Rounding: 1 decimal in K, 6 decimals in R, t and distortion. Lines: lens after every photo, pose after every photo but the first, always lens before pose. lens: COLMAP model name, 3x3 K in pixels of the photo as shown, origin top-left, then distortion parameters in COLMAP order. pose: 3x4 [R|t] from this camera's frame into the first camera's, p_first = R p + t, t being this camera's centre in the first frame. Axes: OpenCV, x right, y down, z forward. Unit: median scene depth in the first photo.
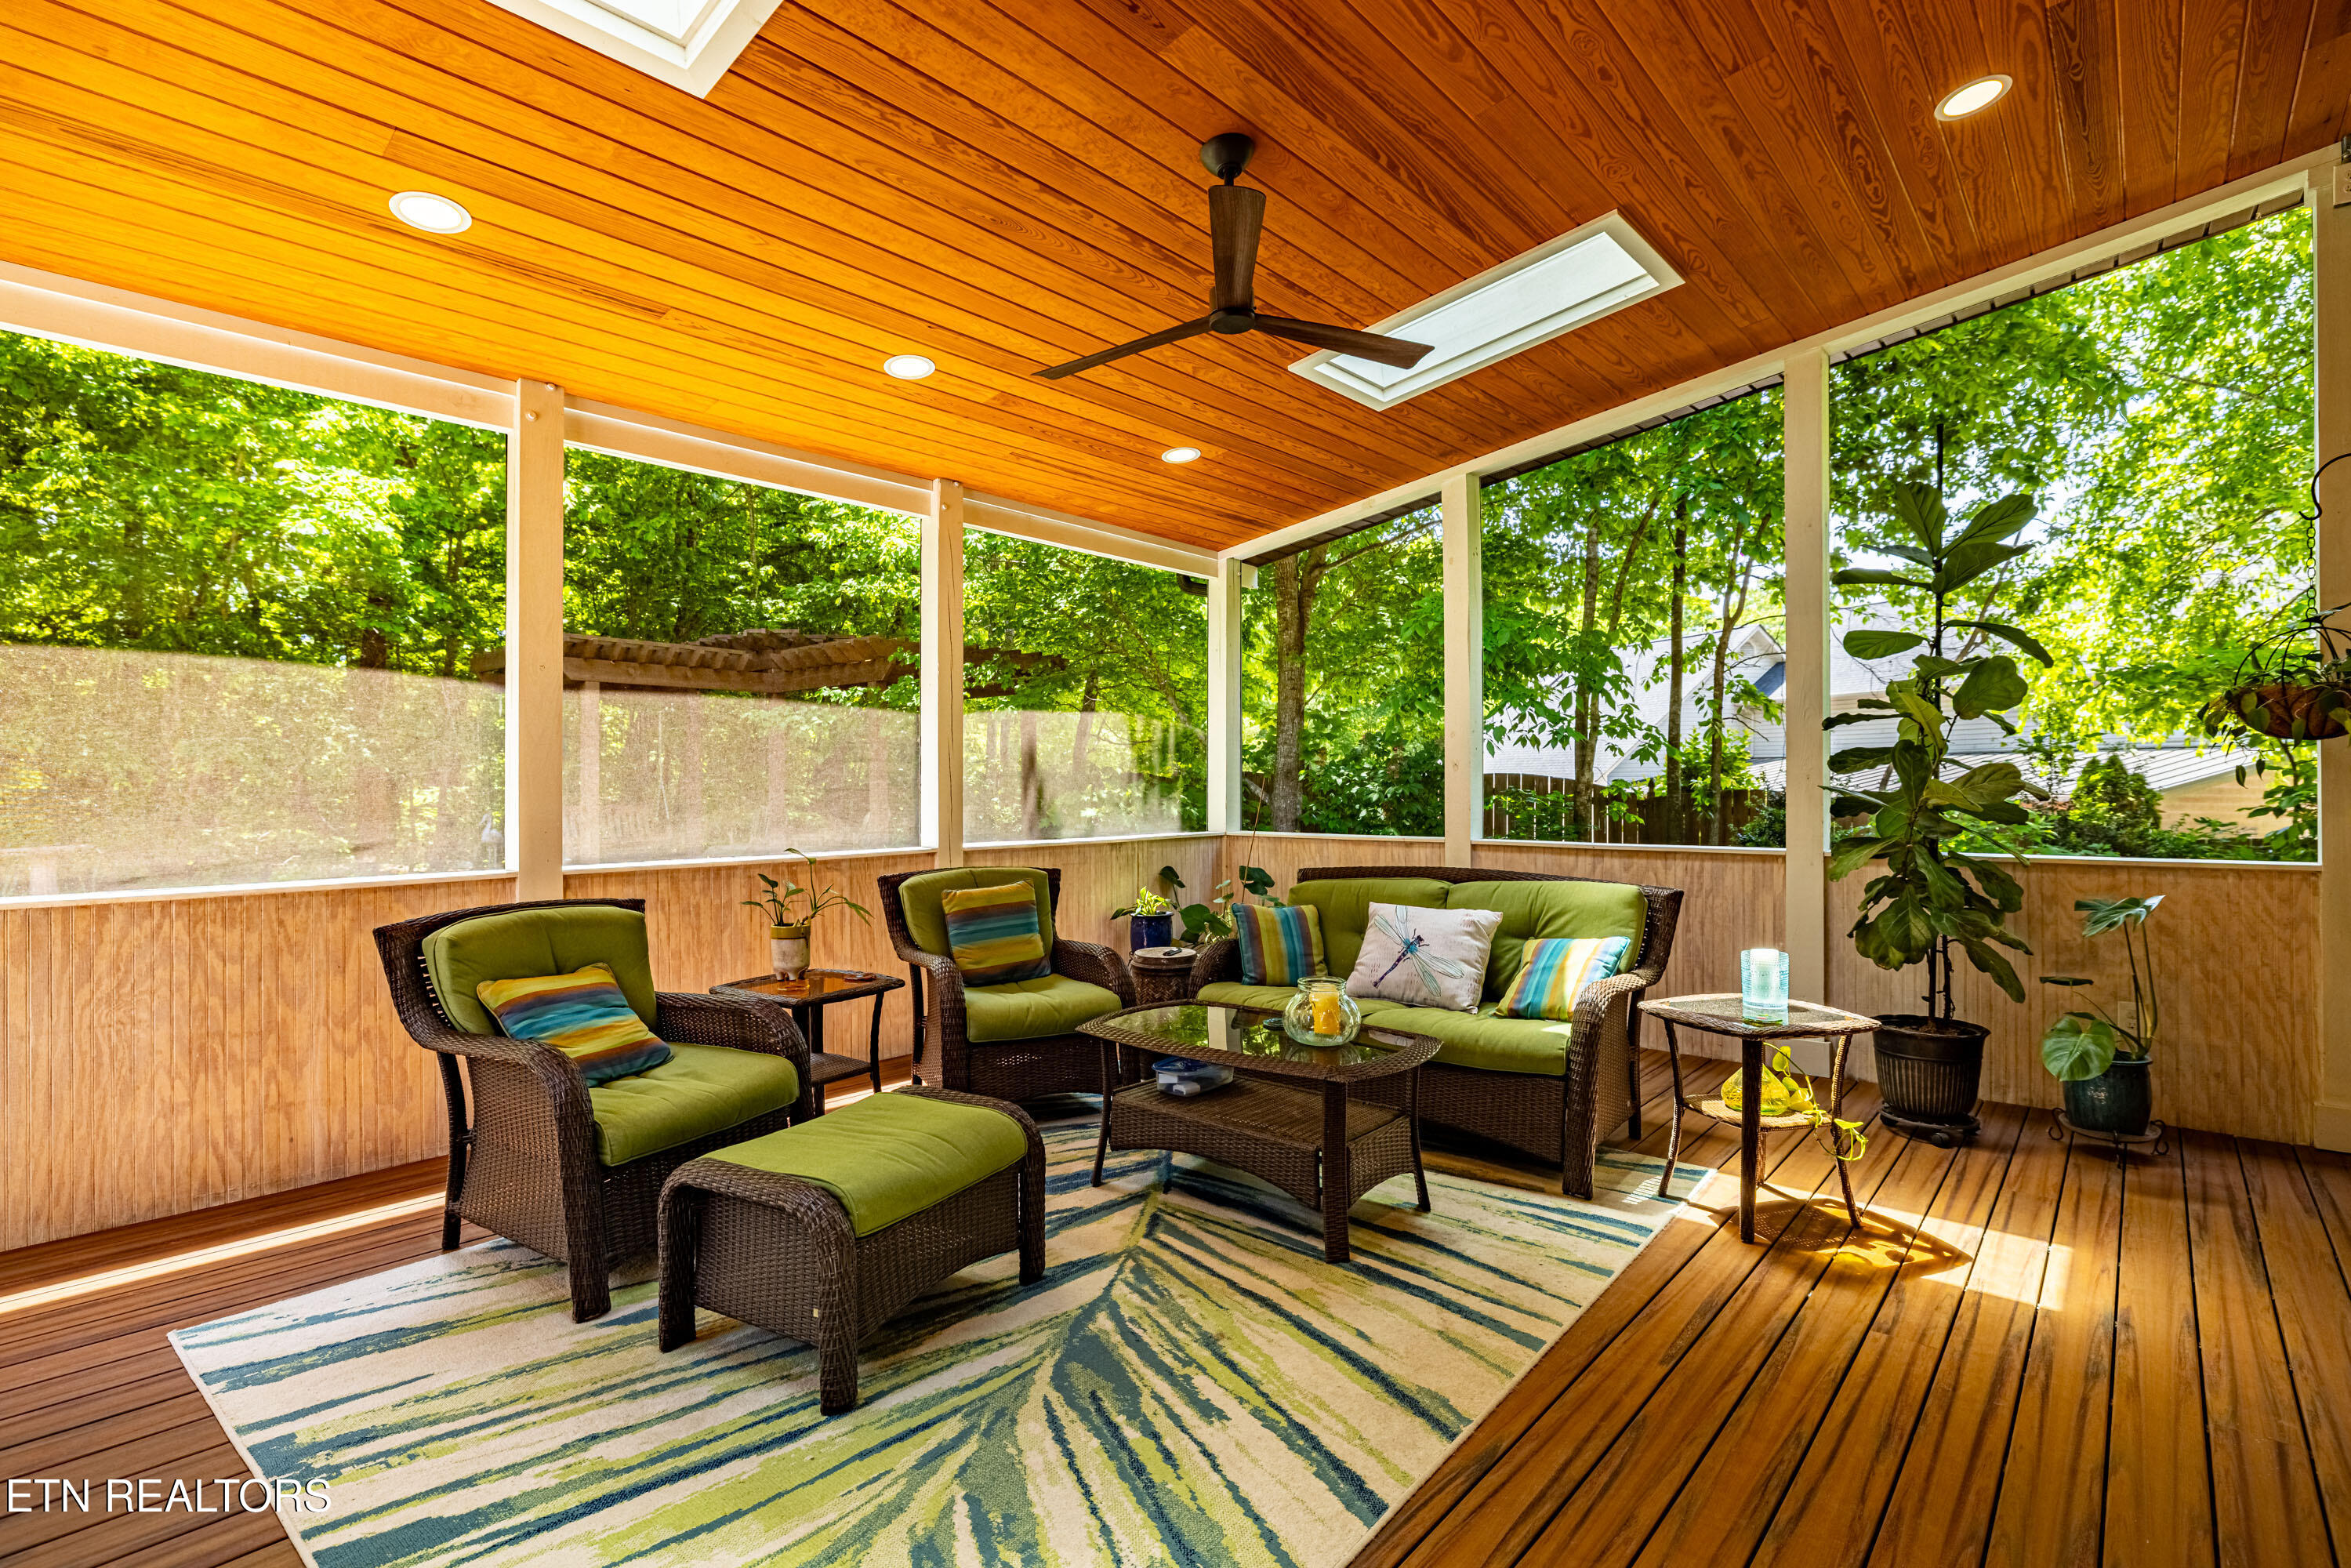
lens RADIAL K [[1141.4, 0, 1171.3], [0, 1141.4, 779.0], [0, 0, 1]] dist [-0.002635, -0.000216]
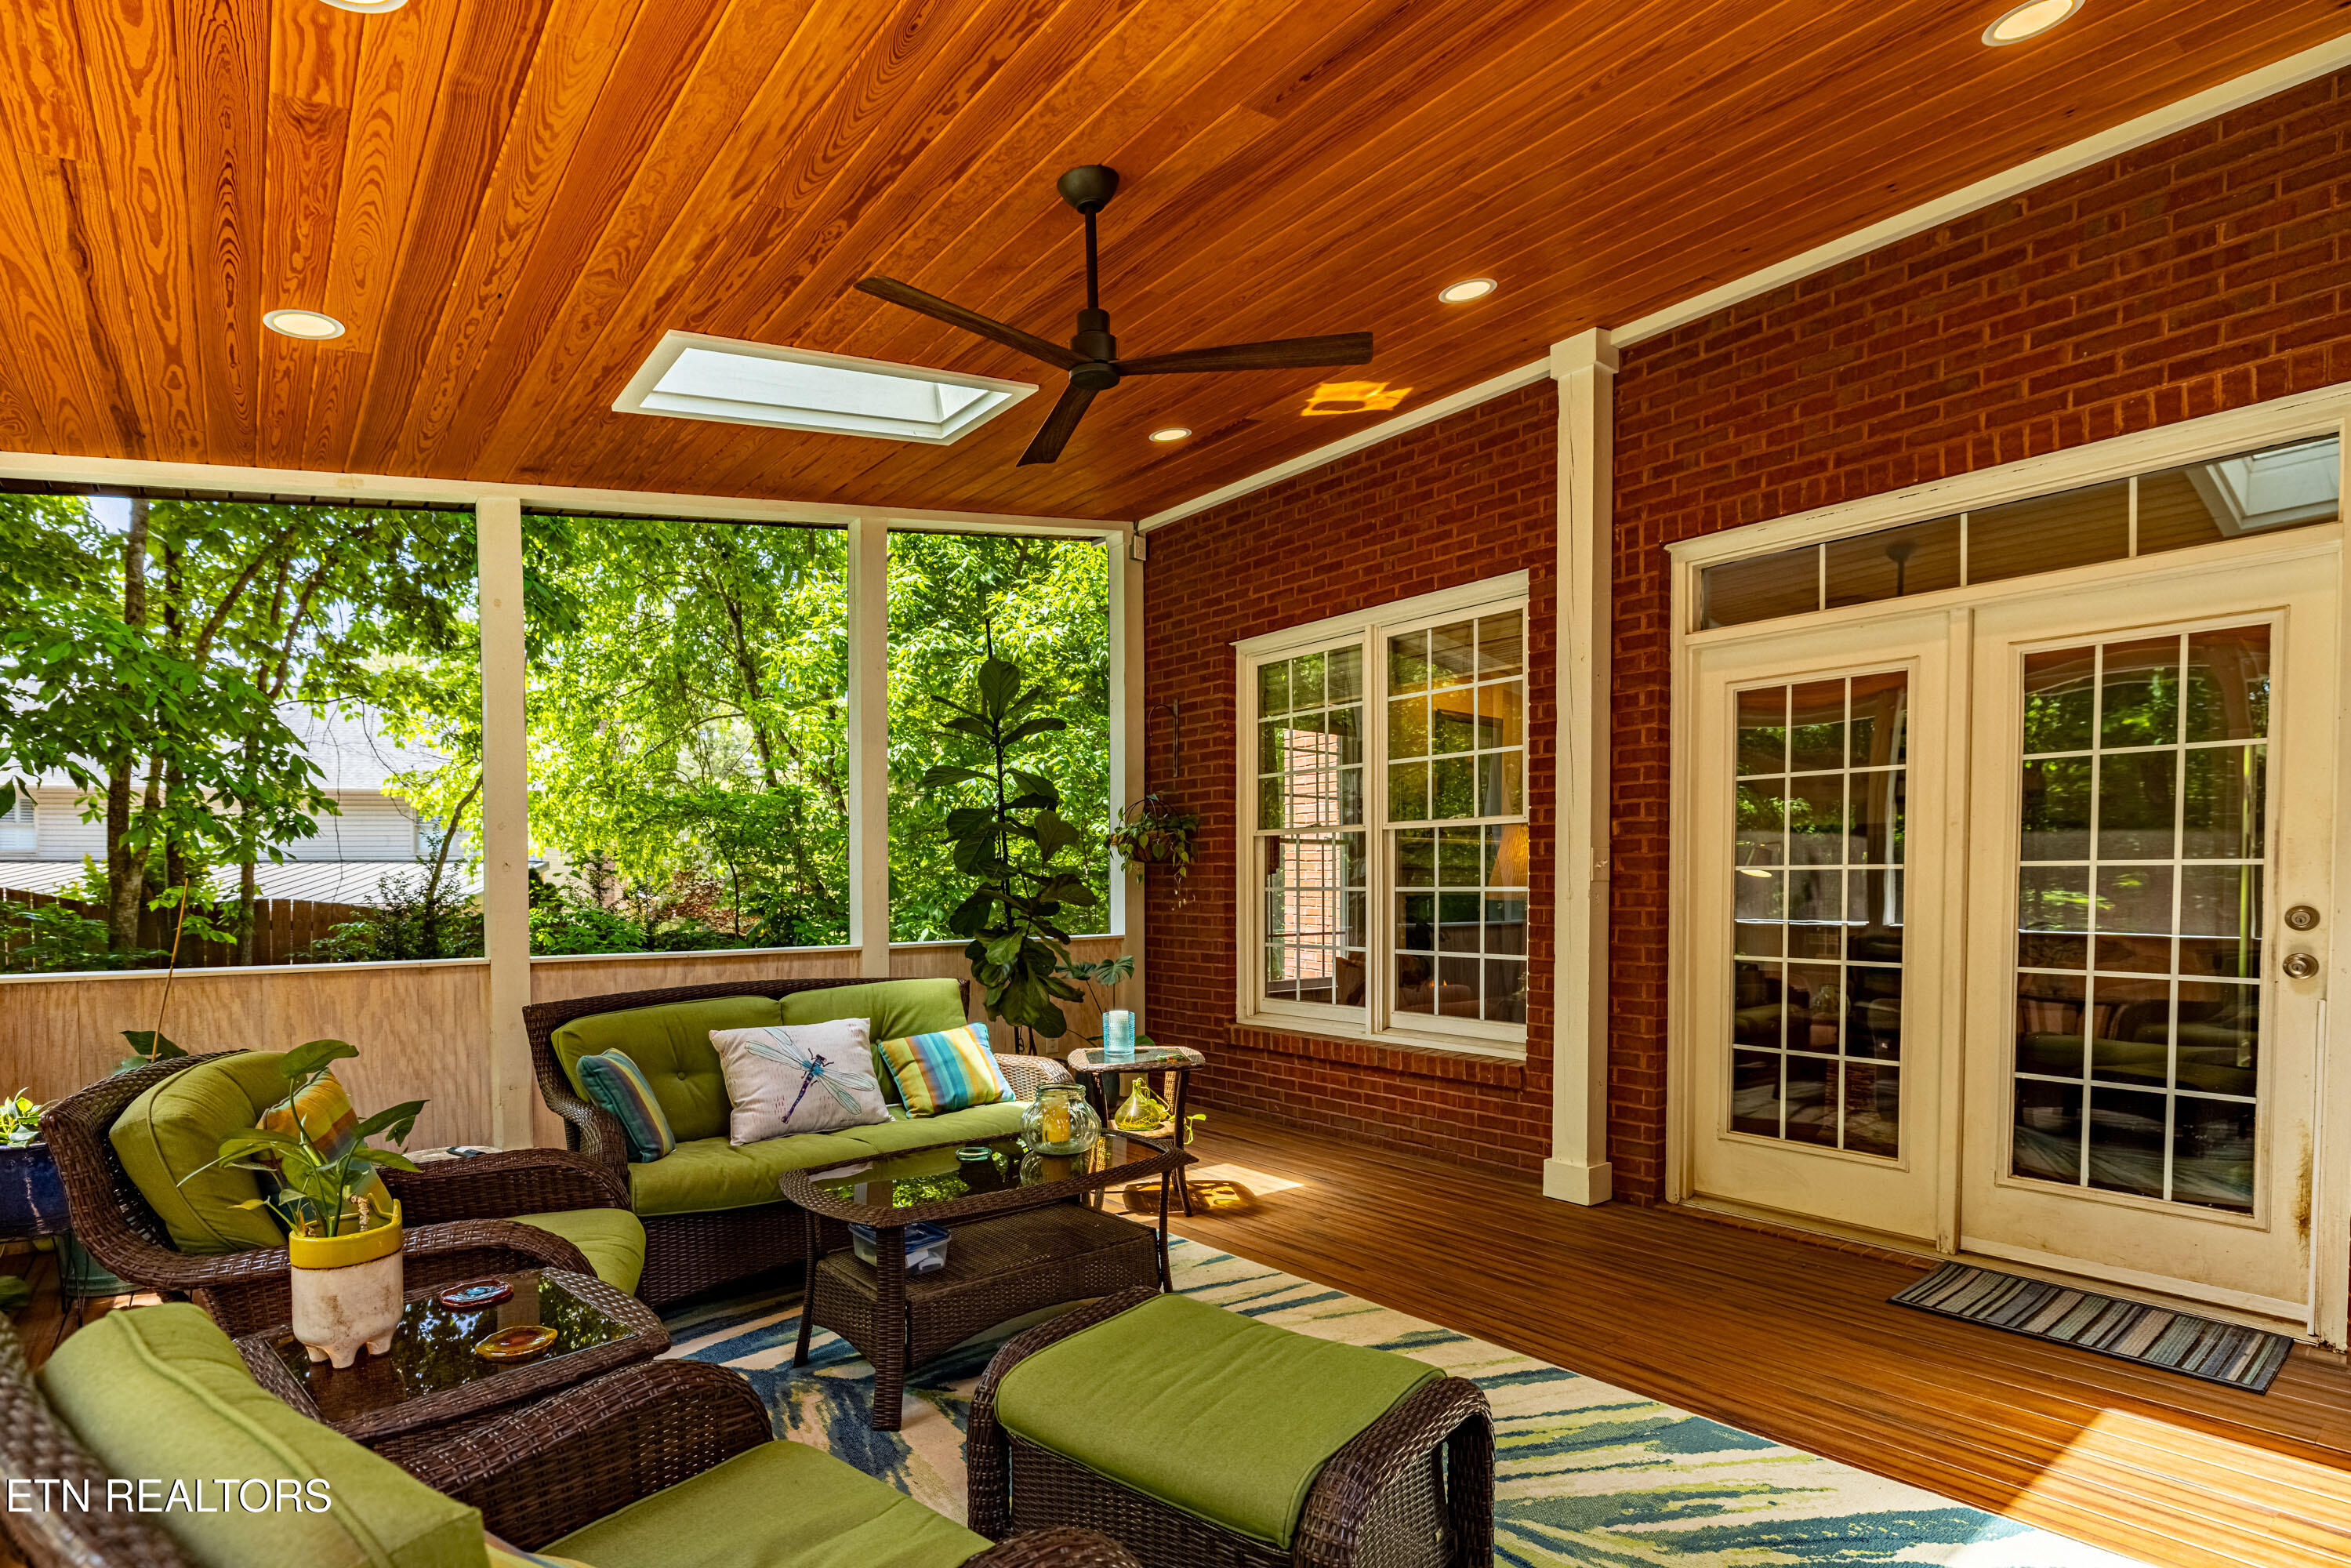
lens RADIAL K [[1125.7, 0, 1182.3], [0, 1125.7, 919.1], [0, 0, 1]] dist [0.001391, 0.000175]
pose [[0.168089, -0.026674, 0.985411, -1.074845], [0.002638, 0.999642, 0.026610, 0.012611], [-0.985768, -0.001874, 0.168099, 1.006288]]
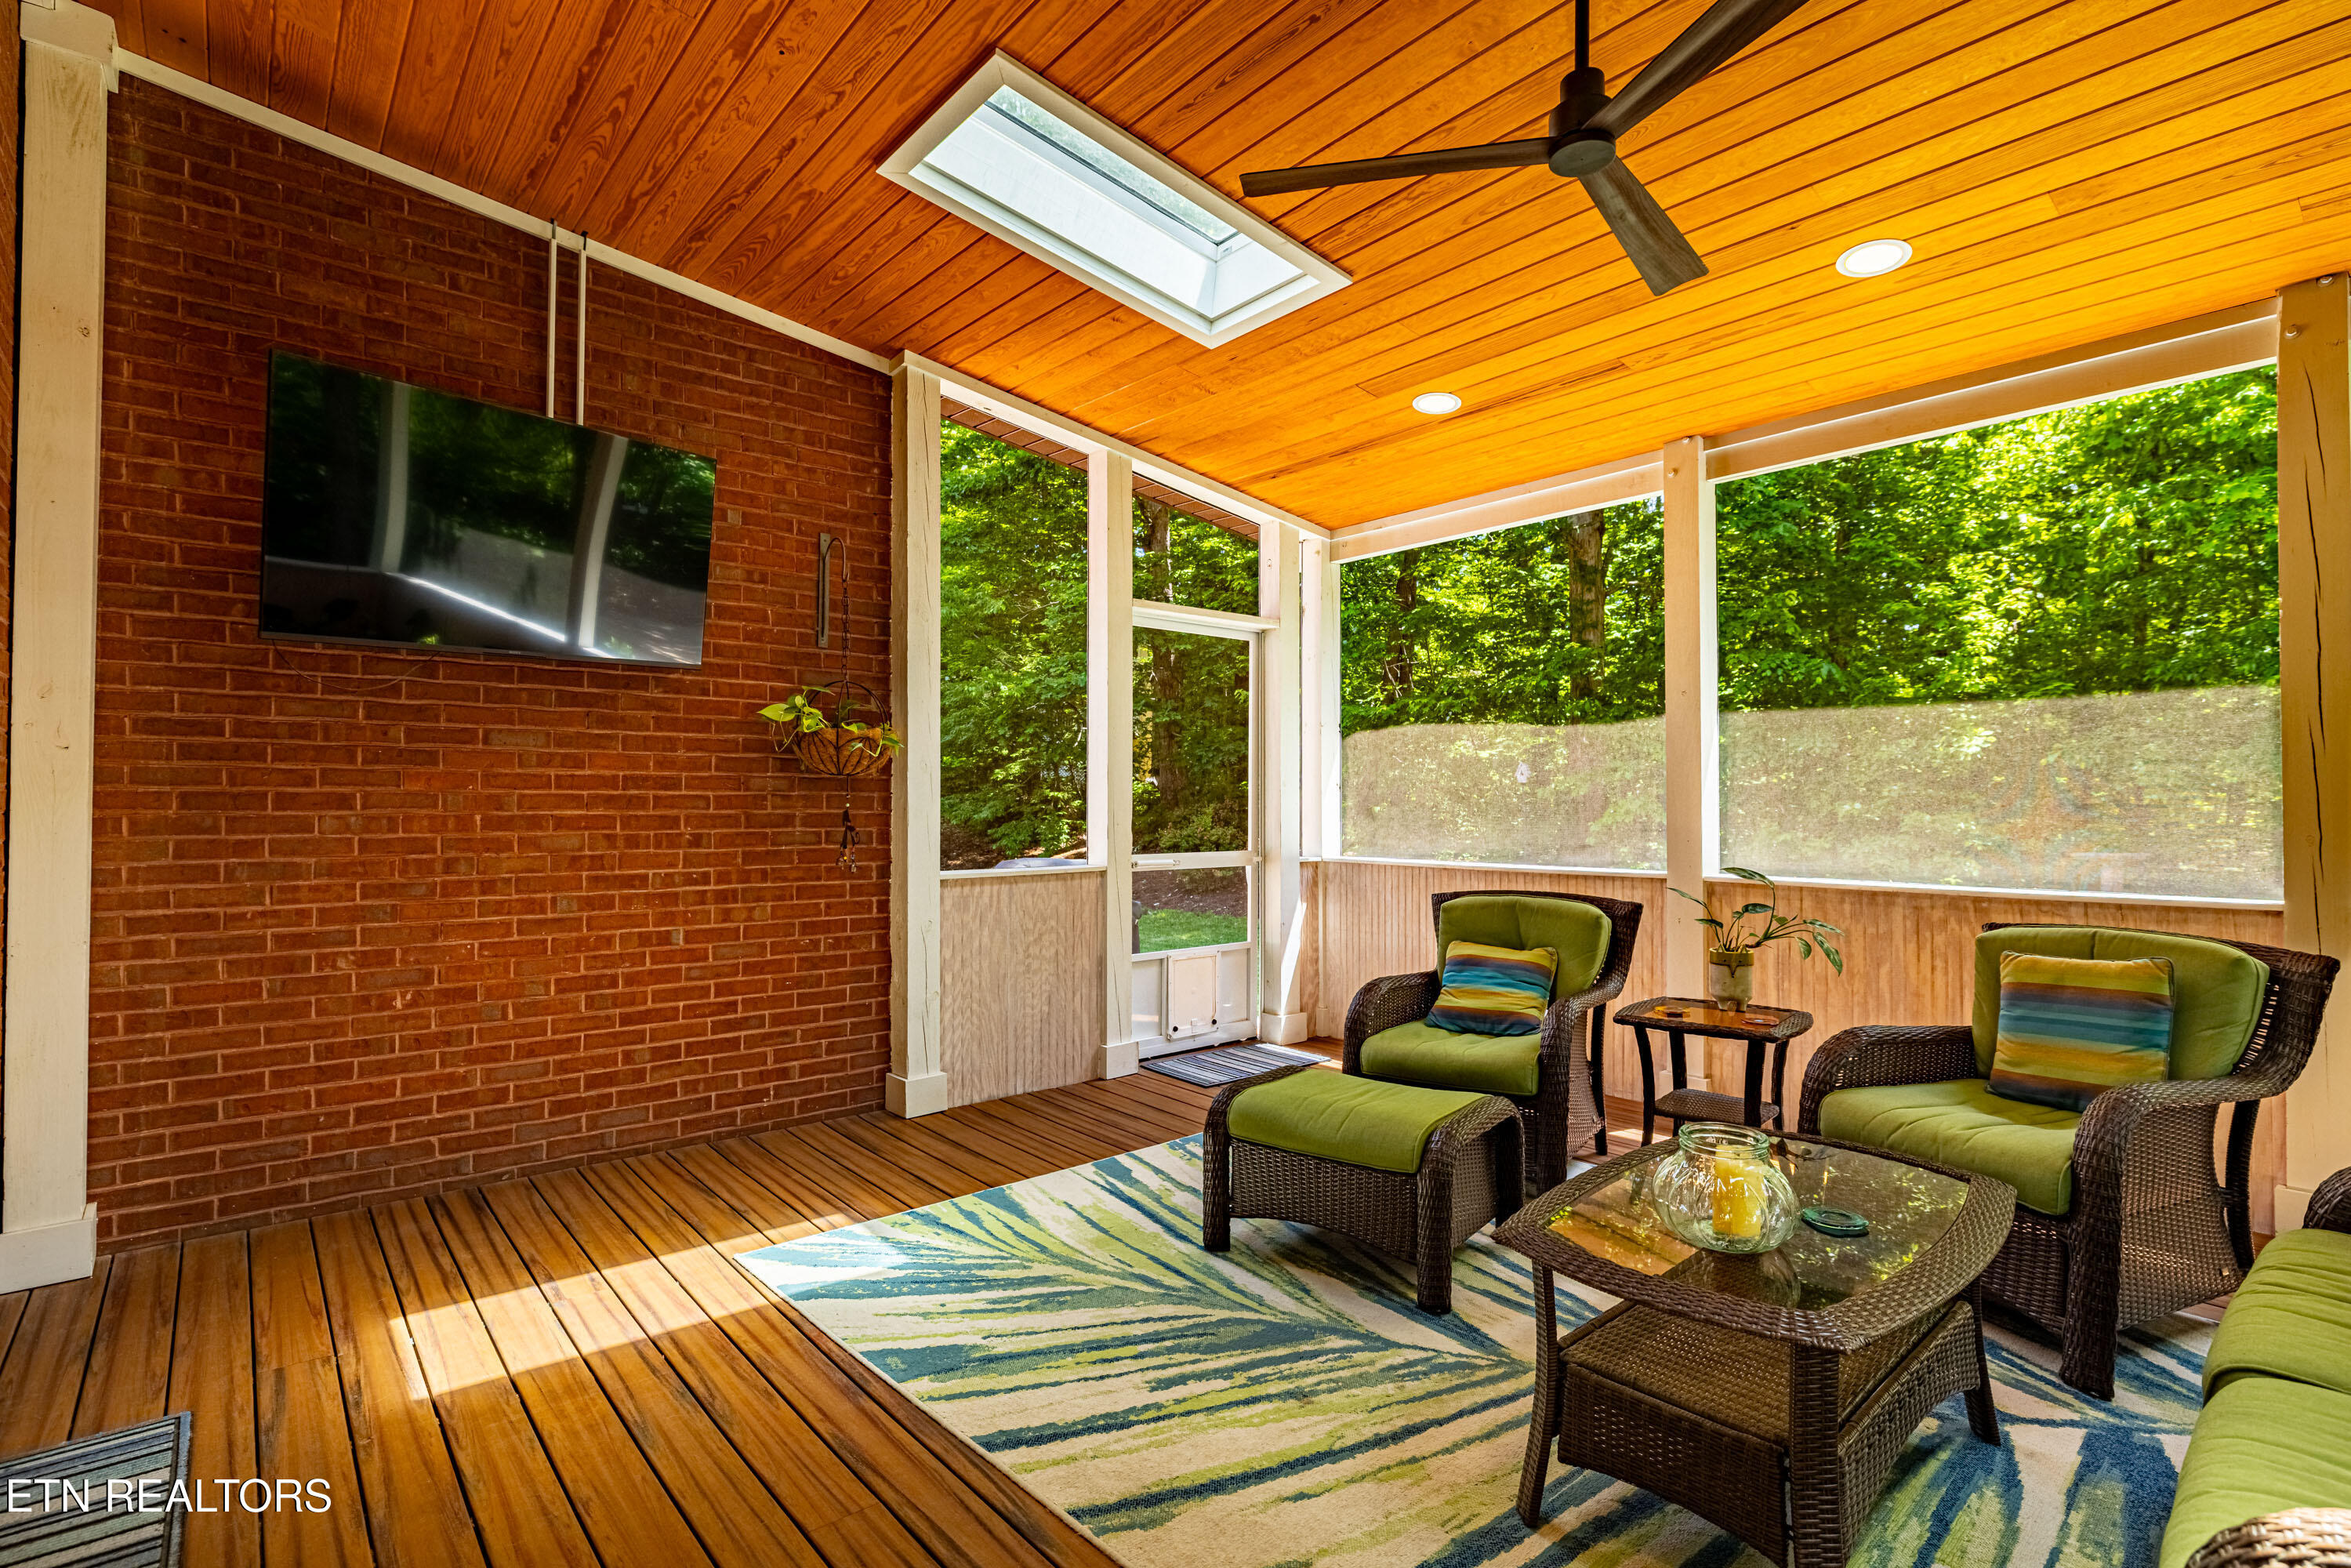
lens RADIAL K [[1165.2, 0, 1175.5], [0, 1165.2, 784.0], [0, 0, 1]] dist [-0.003139, -0.000293]
pose [[-0.173186, -0.013652, -0.984794, 1.041594], [0.002729, 0.999893, -0.014341, 0.008244], [0.984885, -0.005171, -0.173131, 1.122549]]
